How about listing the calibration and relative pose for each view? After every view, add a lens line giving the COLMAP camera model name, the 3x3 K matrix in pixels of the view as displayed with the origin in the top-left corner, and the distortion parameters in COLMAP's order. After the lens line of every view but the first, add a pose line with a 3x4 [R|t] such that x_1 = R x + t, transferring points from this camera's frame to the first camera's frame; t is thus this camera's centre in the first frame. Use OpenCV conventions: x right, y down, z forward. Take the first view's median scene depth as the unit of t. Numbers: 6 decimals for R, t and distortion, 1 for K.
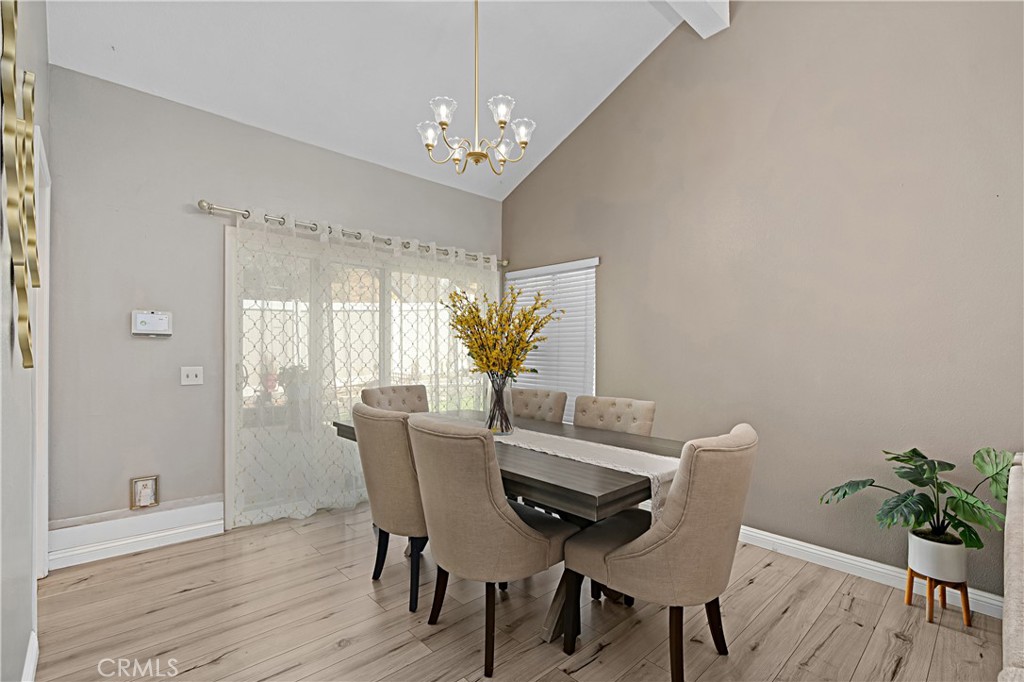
lens RADIAL K [[465.8, 0, 509.6], [0, 465.8, 347.7], [0, 0, 1]] dist [-0.009785, 0.001356]
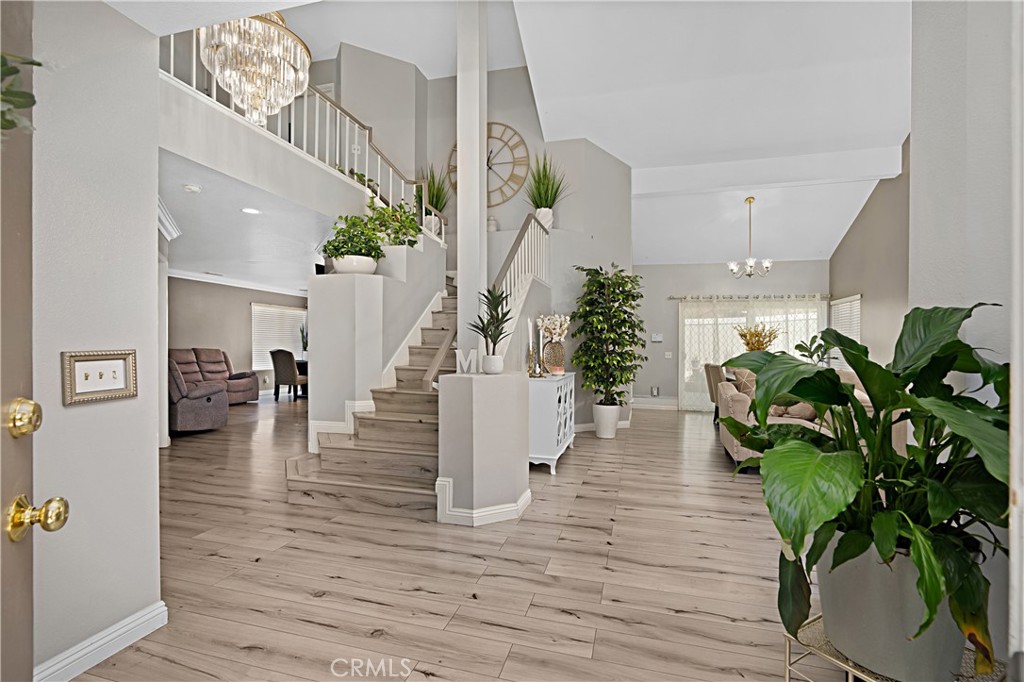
lens RADIAL K [[465.8, 0, 505.2], [0, 465.8, 344.8], [0, 0, 1]] dist [-0.009785, 0.001356]
pose [[0.514722, -0.006282, -0.857334, 1.050722], [-0.000596, 0.999970, -0.007685, 0.015869], [0.857357, 0.004467, 0.514703, -1.126607]]
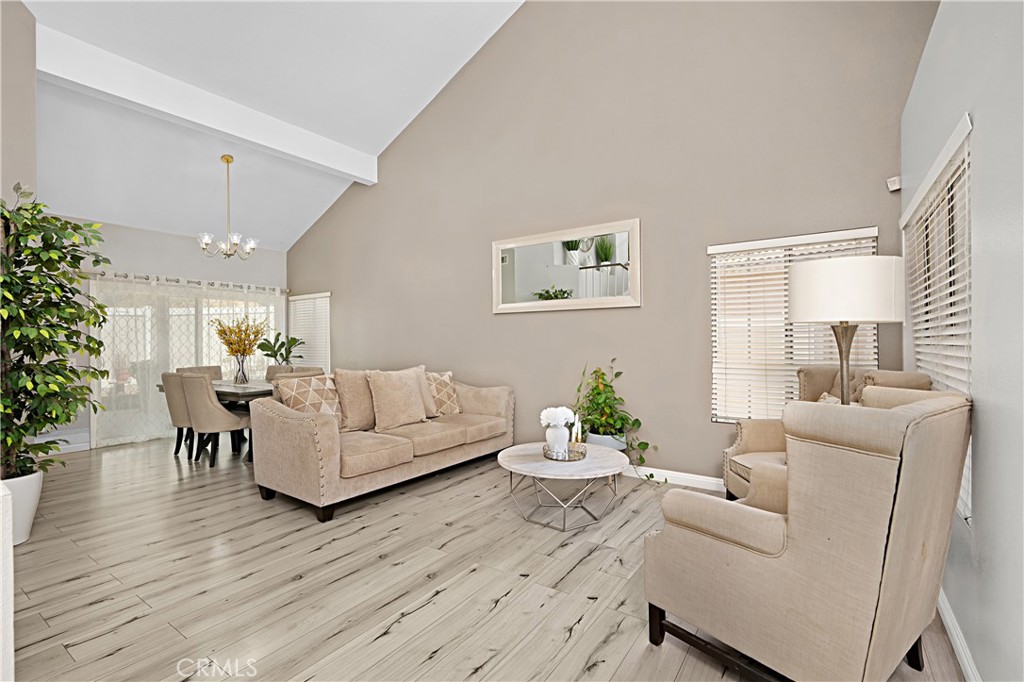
lens RADIAL K [[465.8, 0, 511.7], [0, 465.8, 332.3], [0, 0, 1]] dist [-0.009785, 0.001356]
pose [[0.976195, -0.016365, 0.216275, 0.498073], [0.019762, 0.999713, -0.013555, -0.000567], [-0.215992, 0.017507, 0.976238, -0.921611]]
